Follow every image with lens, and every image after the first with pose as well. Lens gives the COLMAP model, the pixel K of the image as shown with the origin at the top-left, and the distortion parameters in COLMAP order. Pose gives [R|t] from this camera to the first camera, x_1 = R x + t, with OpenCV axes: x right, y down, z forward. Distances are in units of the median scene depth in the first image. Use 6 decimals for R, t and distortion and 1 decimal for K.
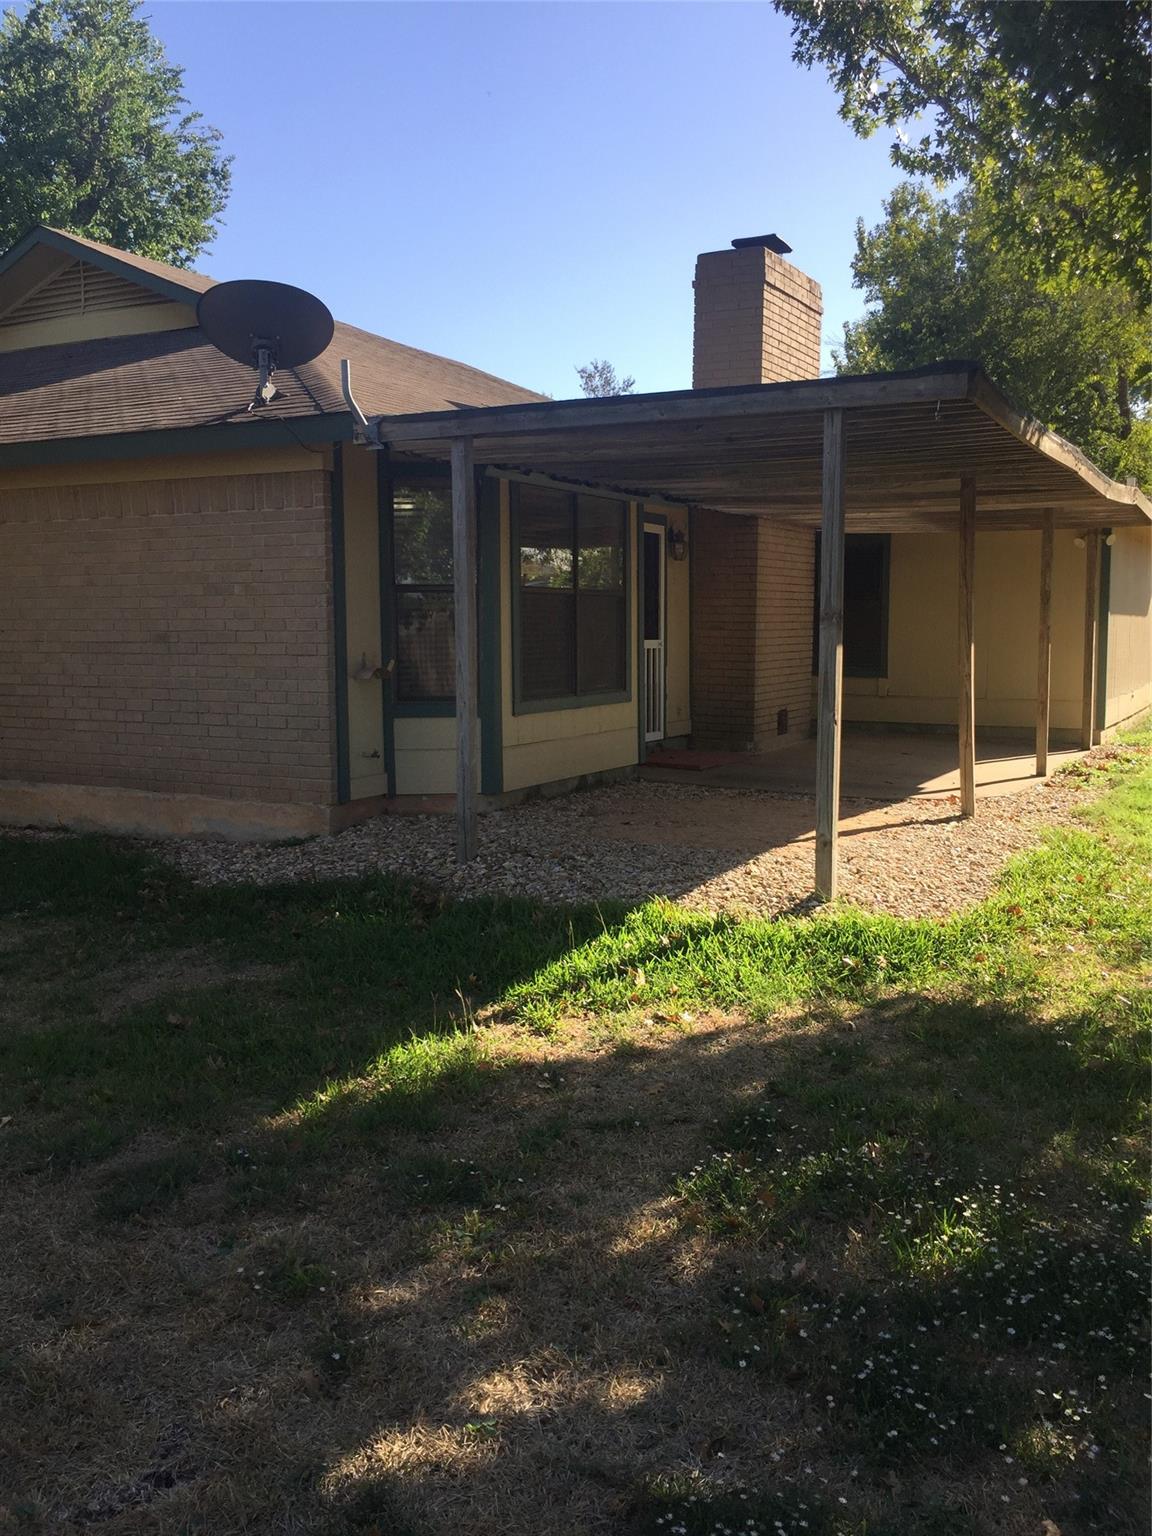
lens RADIAL K [[1281.5, 0, 585.0], [0, 1281.5, 760.4], [0, 0, 1]] dist [0.067290, -0.108820]
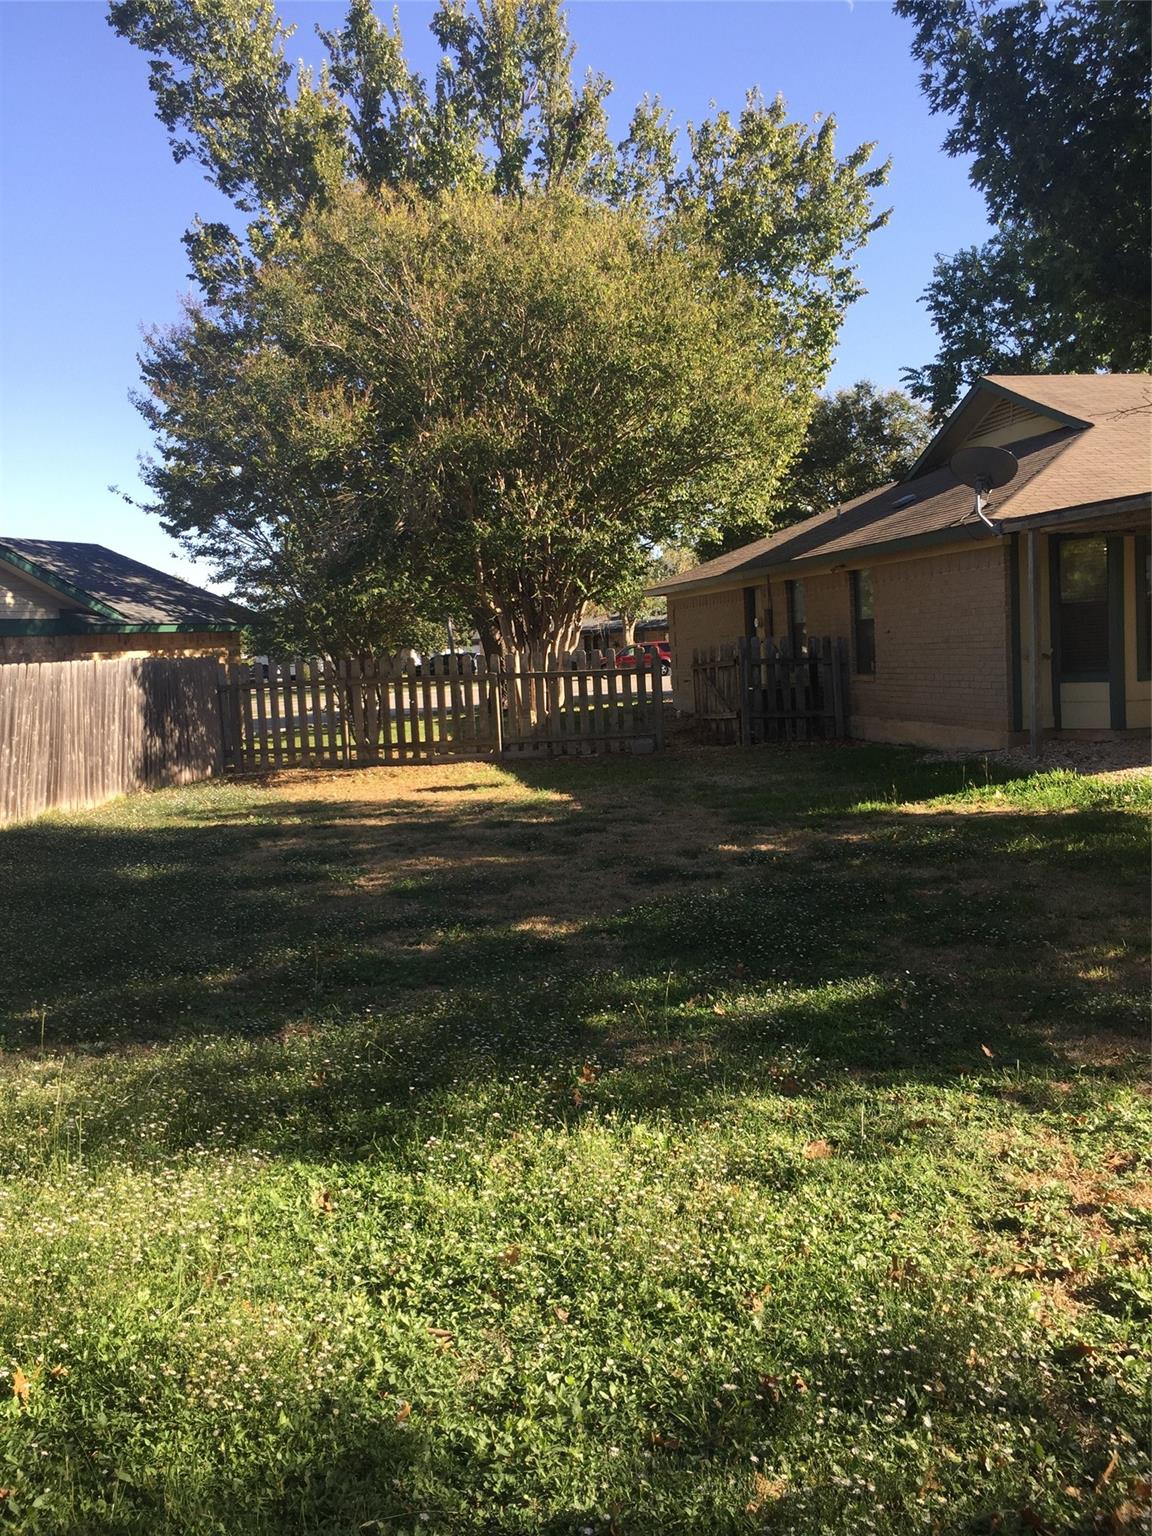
lens RADIAL K [[1281.5, 0, 585.0], [0, 1281.5, 760.4], [0, 0, 1]] dist [0.067290, -0.108820]
pose [[0.632848, 0.039306, -0.773277, 0.767780], [-0.034652, 0.999148, 0.022428, 0.052214], [0.773500, 0.012602, 0.633671, -0.553430]]
